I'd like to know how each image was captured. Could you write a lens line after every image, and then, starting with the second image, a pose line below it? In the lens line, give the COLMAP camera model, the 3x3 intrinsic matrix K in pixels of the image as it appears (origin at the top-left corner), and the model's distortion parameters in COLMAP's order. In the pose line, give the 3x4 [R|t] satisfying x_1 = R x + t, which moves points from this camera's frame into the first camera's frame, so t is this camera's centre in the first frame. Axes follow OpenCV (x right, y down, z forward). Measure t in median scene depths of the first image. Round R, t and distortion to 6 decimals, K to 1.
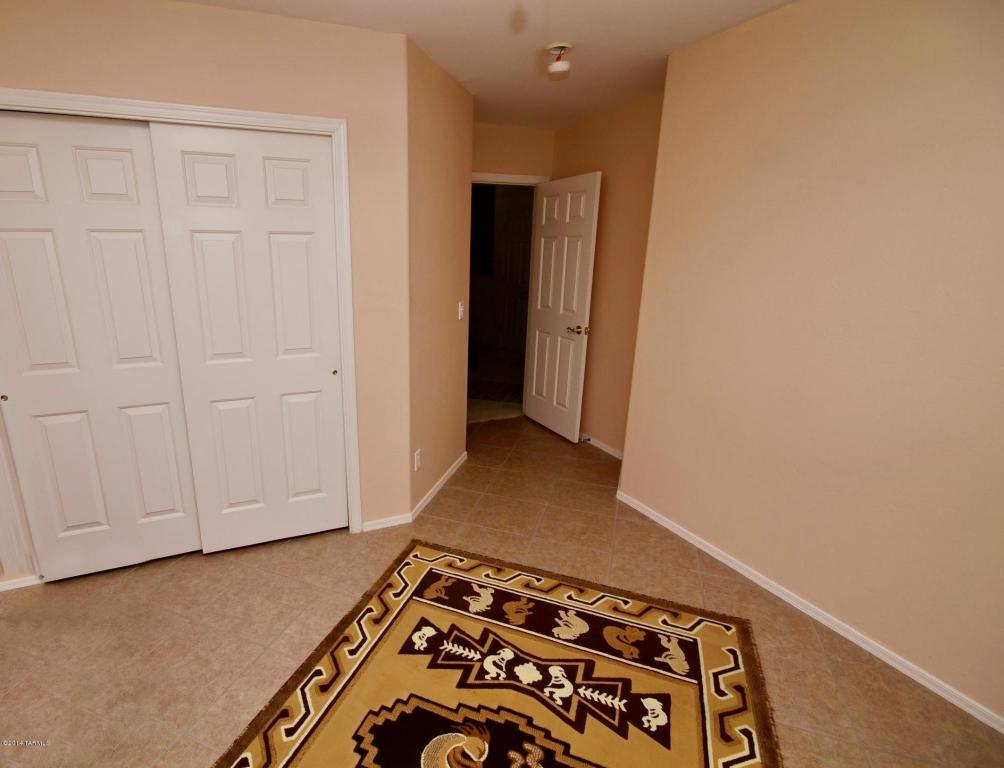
lens RADIAL K [[484.7, 0, 494.0], [0, 484.7, 382.9], [0, 0, 1]] dist [0.033615, 0.000387]
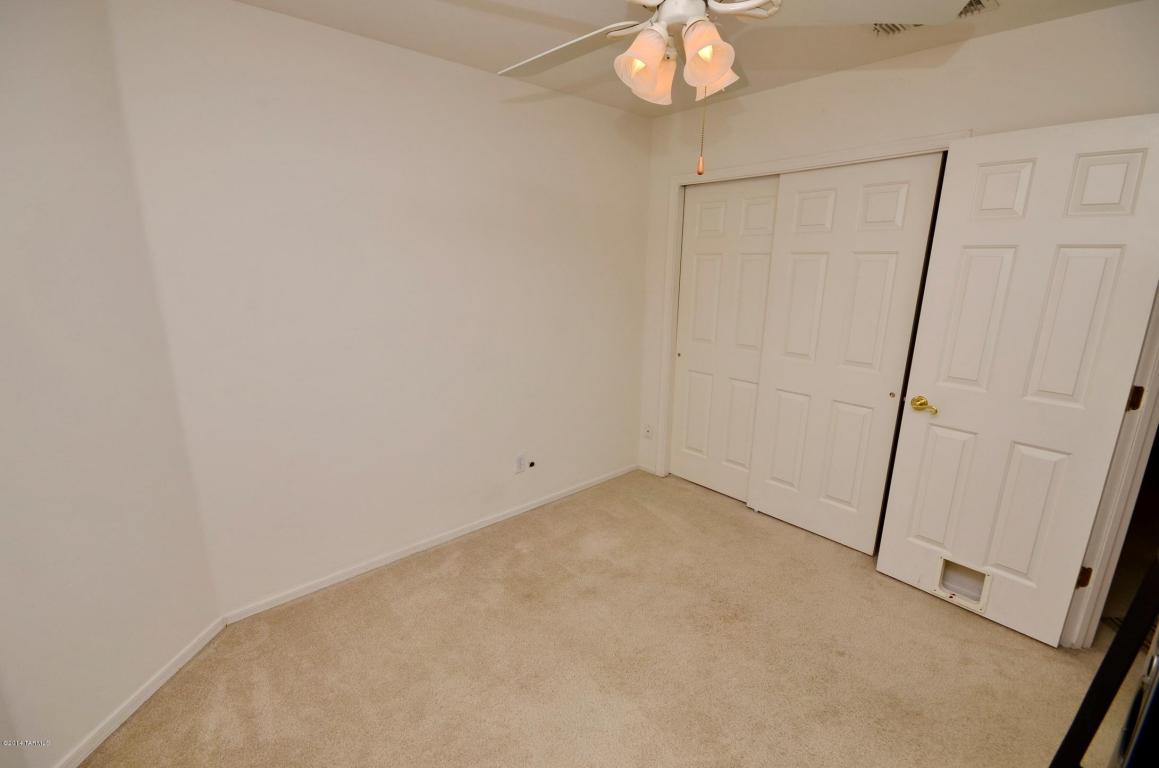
lens RADIAL K [[504.2, 0, 579.2], [0, 504.2, 385.1], [0, 0, 1]] dist [-0.015887, -0.001057]
pose [[0.272713, 0.222470, -0.936021, 0.373795], [-0.252481, 0.955348, 0.153503, -0.032717], [0.928376, 0.194465, 0.316705, 0.115588]]
